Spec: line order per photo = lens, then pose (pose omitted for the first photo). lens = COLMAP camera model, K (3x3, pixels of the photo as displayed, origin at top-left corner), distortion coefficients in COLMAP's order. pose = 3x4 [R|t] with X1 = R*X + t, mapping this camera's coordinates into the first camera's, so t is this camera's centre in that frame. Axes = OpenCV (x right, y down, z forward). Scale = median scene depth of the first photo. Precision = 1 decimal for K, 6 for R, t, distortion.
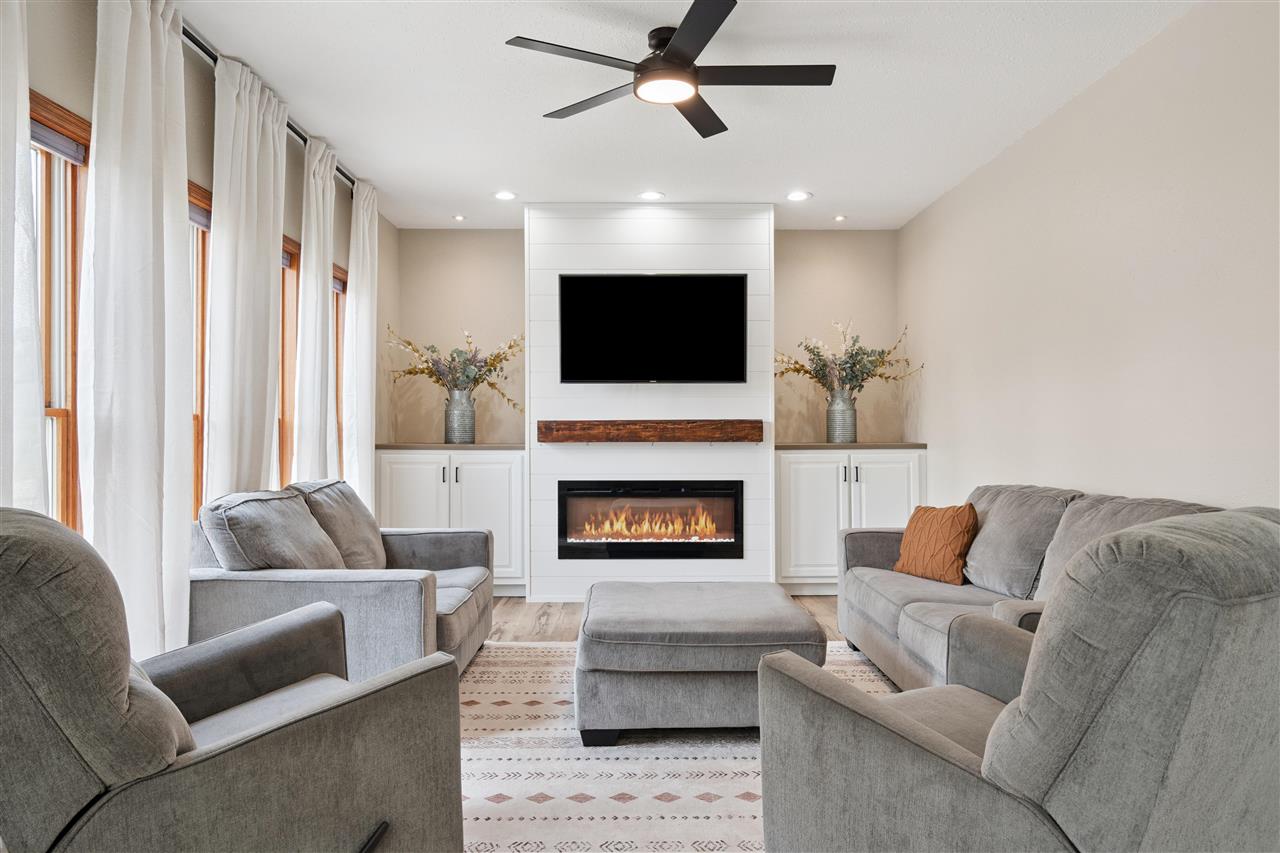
lens RADIAL K [[824.6, 0, 636.4], [0, 824.6, 429.5], [0, 0, 1]] dist [0.003568, -0.000283]
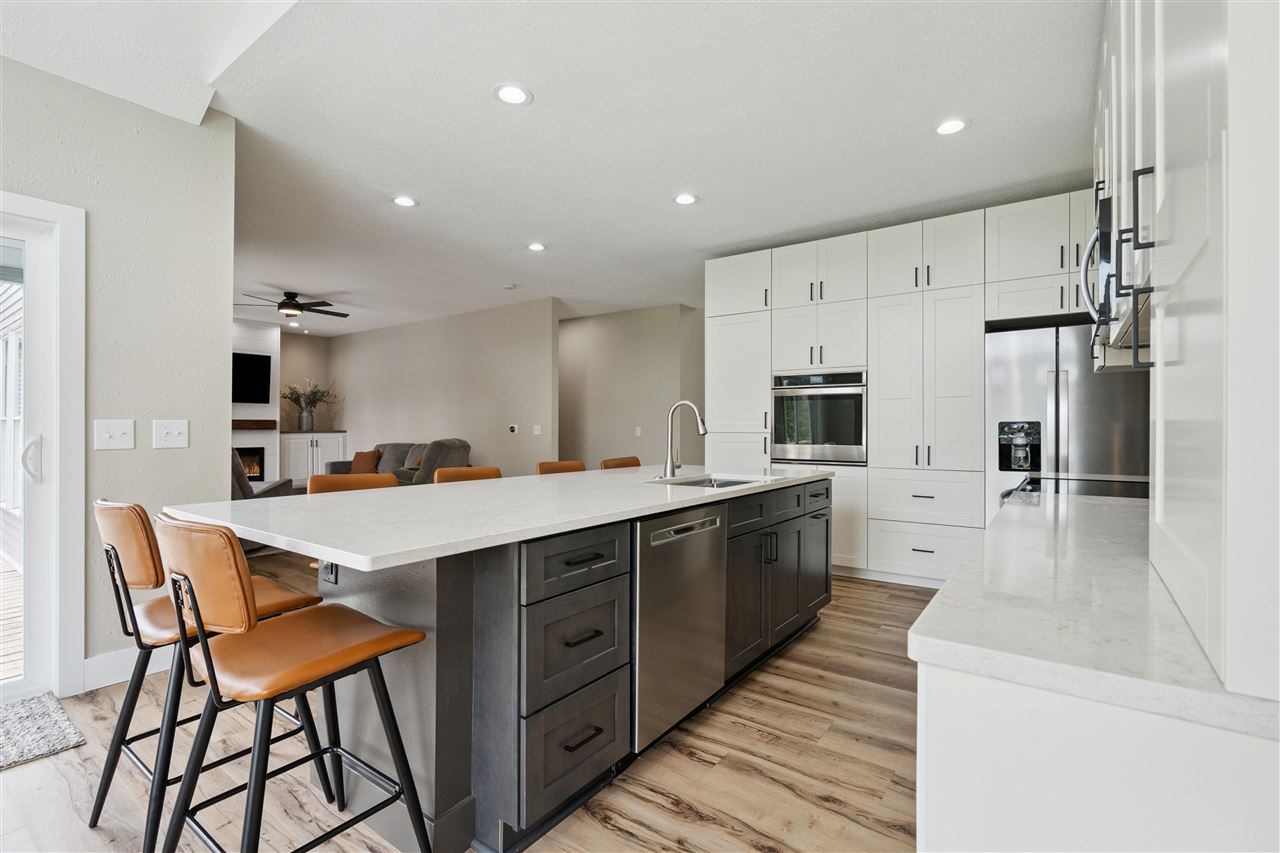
lens RADIAL K [[571.7, 0, 640.0], [0, 571.7, 426.5], [0, 0, 1]] dist [-0.001330, -0.000126]
pose [[0.594028, 0.004582, 0.804432, -0.515875], [-0.007550, 0.999971, -0.000120, -0.001213], [-0.804409, -0.006002, 0.594045, -0.738497]]
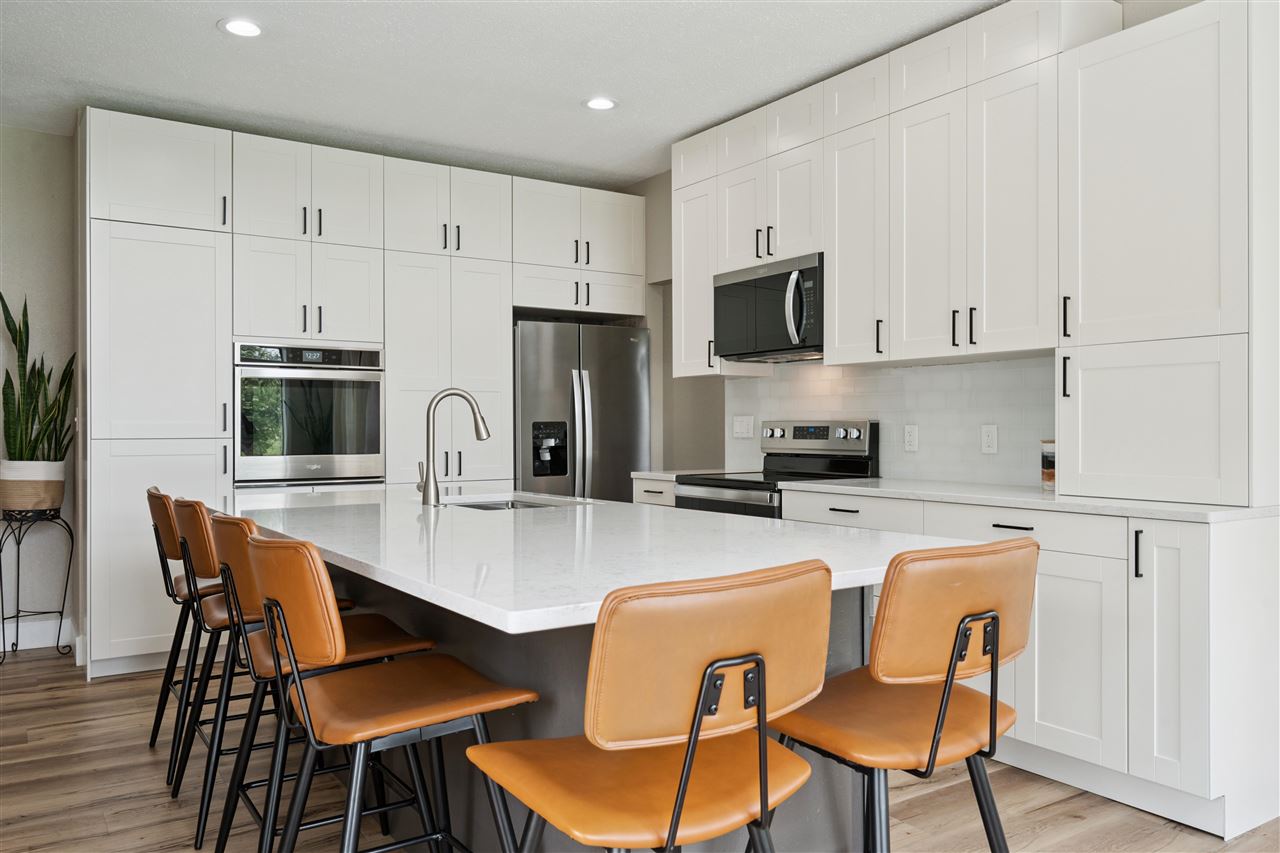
lens RADIAL K [[961.5, 0, 640.0], [0, 961.5, 426.5], [0, 0, 1]] dist [0.008170, 0.006181]
pose [[-0.544745, 0.004050, 0.838592, -0.631903], [-0.000309, 0.999987, -0.005031, 0.000203], [-0.838602, -0.003000, -0.544737, -0.234788]]
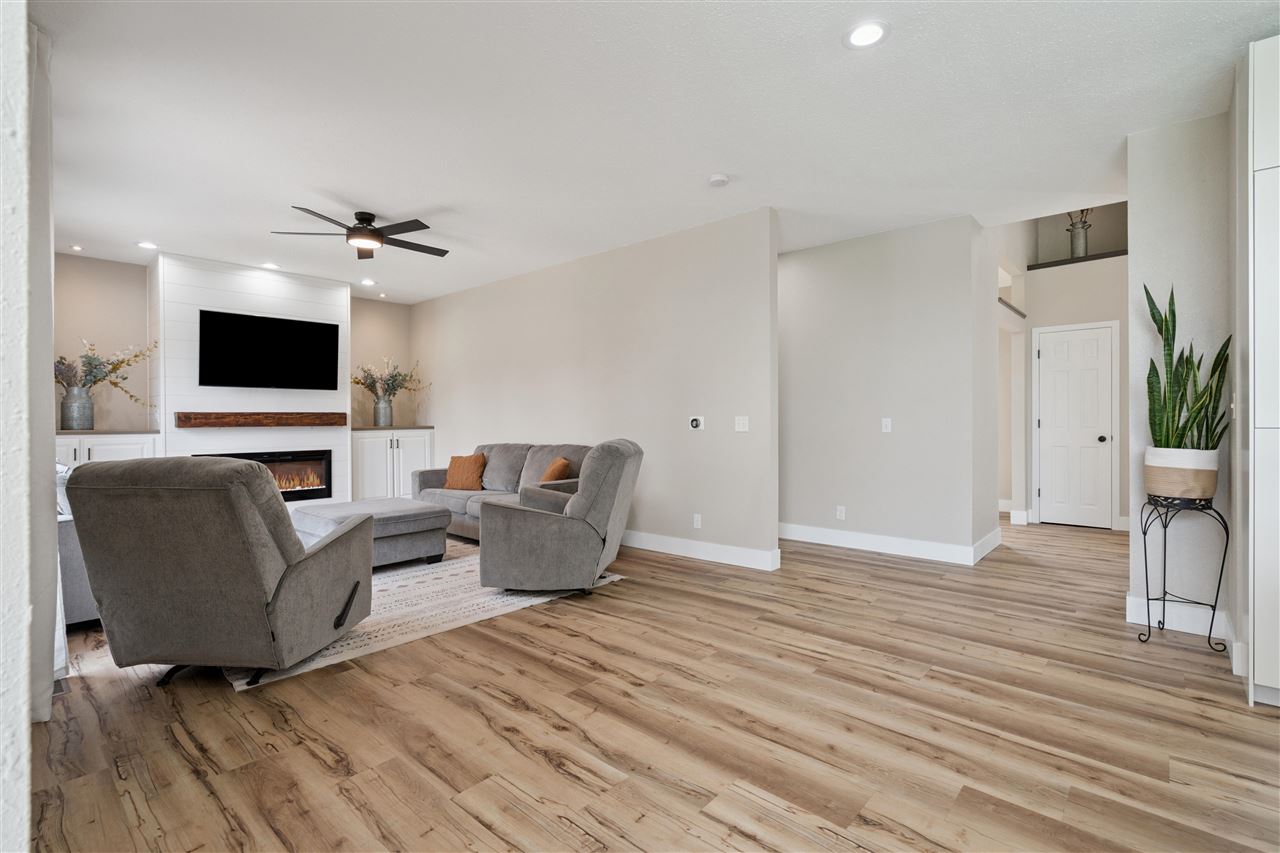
lens RADIAL K [[586.8, 0, 646.0], [0, 586.8, 420.9], [0, 0, 1]] dist [-0.003708, -0.000266]
pose [[0.668695, -0.003603, 0.743528, -0.322593], [0.000269, 0.999989, 0.004604, -0.000374], [-0.743537, -0.002878, 0.668688, -0.244268]]
